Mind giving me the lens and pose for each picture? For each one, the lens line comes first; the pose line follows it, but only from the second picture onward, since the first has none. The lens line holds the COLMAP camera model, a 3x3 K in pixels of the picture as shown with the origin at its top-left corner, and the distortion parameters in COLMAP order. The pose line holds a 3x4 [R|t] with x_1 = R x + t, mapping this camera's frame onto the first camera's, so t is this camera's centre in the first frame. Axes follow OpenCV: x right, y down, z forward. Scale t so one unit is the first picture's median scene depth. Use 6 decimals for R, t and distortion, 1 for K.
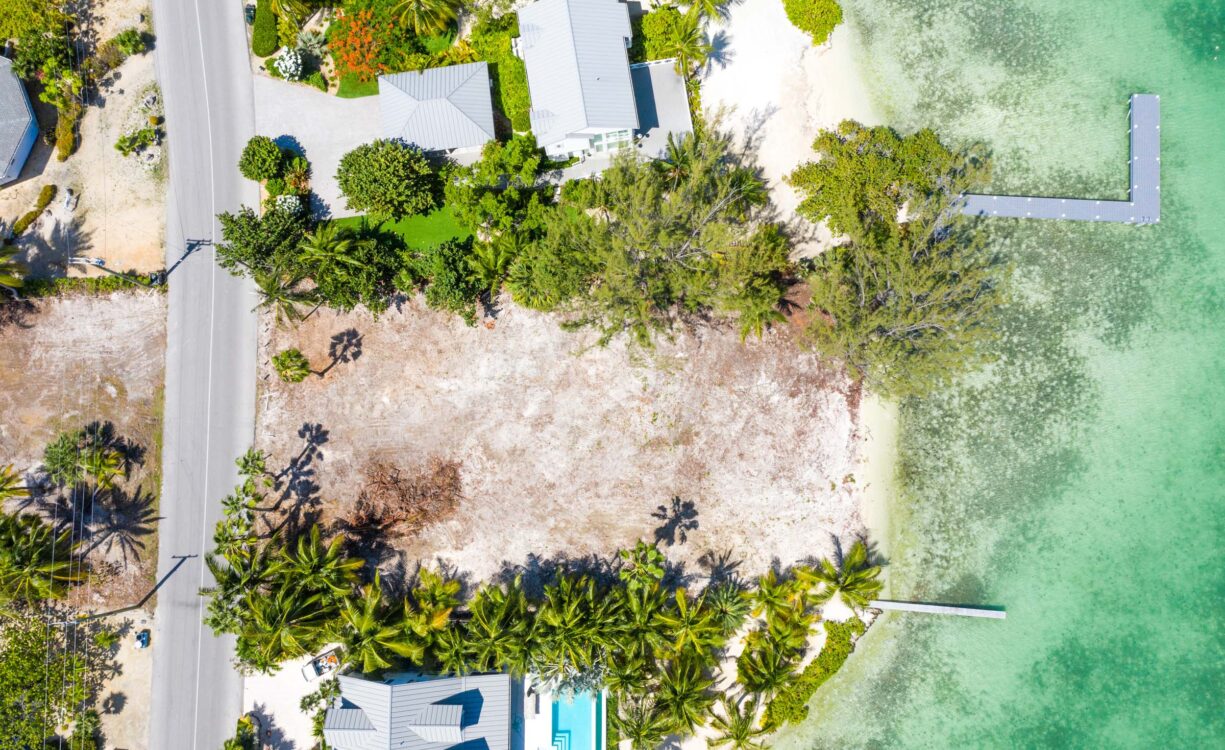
lens RADIAL K [[1015.2, 0, 613.8], [0, 1015.2, 367.1], [0, 0, 1]] dist [0.001280, 0.003687]
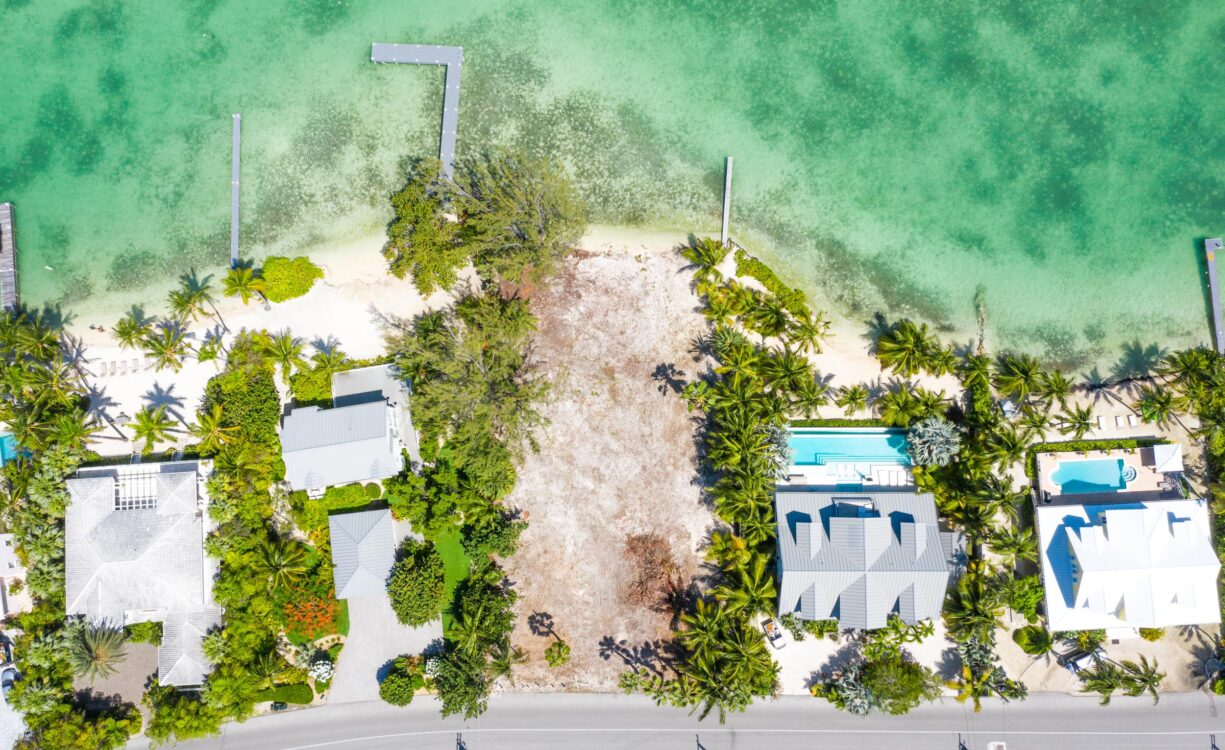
lens RADIAL K [[1015.2, 0, 613.8], [0, 1015.2, 367.1], [0, 0, 1]] dist [0.001280, 0.003687]
pose [[0.001029, -0.989062, 0.147497, -0.129351], [0.996265, 0.013749, 0.085247, -0.044224], [-0.086343, 0.146859, 0.985382, -0.381125]]
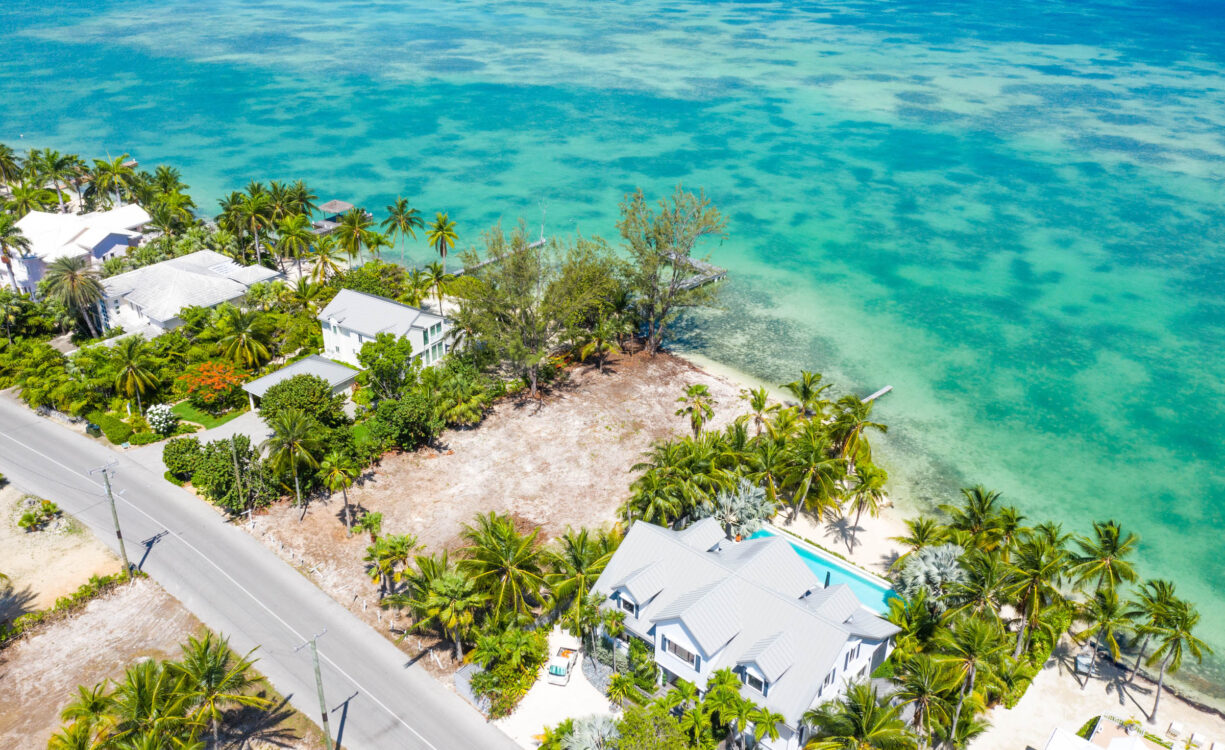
lens RADIAL K [[1015.2, 0, 613.8], [0, 1015.2, 367.1], [0, 0, 1]] dist [0.001280, 0.003687]
pose [[0.665553, -0.299346, 0.683689, -0.756444], [0.736845, 0.409273, -0.538103, 0.672528], [-0.118736, 0.861909, 0.492964, 0.349983]]
